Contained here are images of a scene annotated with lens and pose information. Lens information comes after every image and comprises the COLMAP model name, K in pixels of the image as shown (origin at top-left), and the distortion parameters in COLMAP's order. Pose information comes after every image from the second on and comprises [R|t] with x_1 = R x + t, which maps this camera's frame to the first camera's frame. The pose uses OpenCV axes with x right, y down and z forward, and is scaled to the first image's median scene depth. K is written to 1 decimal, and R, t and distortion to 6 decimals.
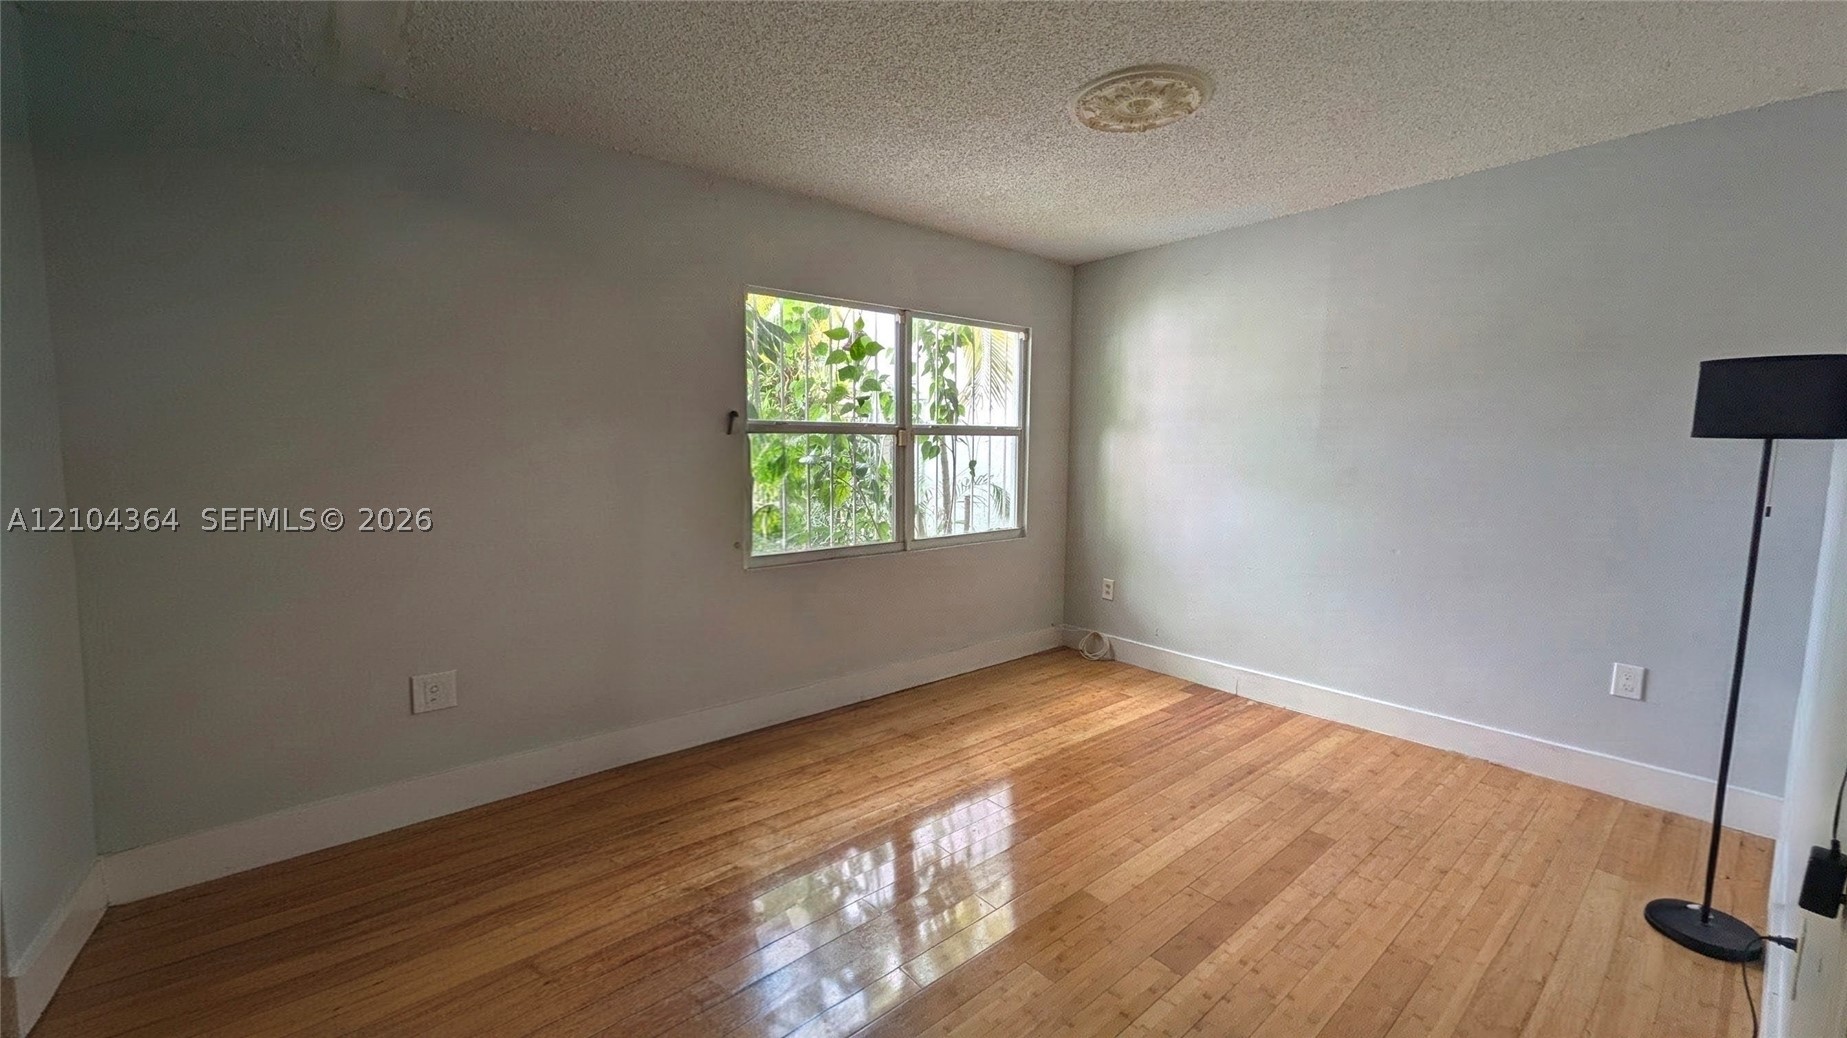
lens RADIAL K [[722.2, 0, 934.6], [0, 722.2, 526.1], [0, 0, 1]] dist [0.007895, -0.000998]
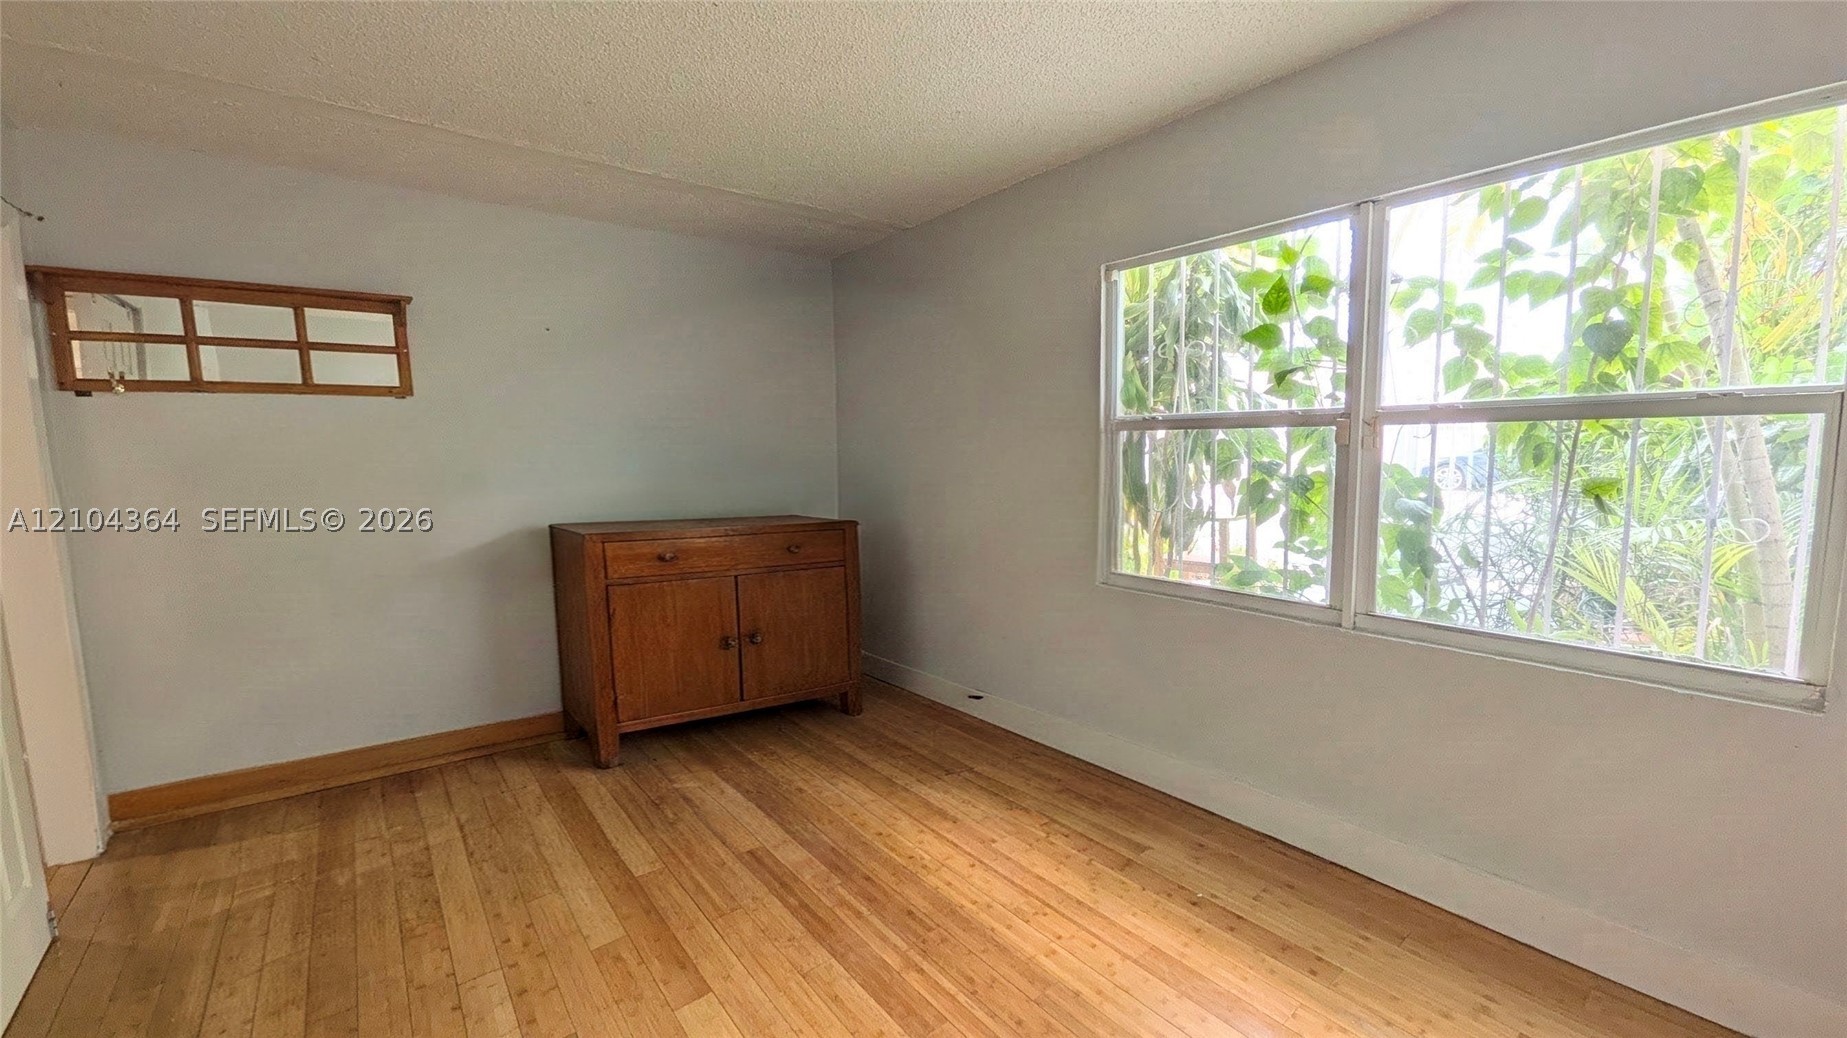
lens RADIAL K [[722.2, 0, 933.5], [0, 722.2, 523.2], [0, 0, 1]] dist [0.007895, -0.000998]
pose [[-0.026150, 0.108655, -0.993735, 0.579427], [-0.100361, 0.988768, 0.110753, -0.085655], [0.994607, 0.102628, -0.014951, 0.730226]]
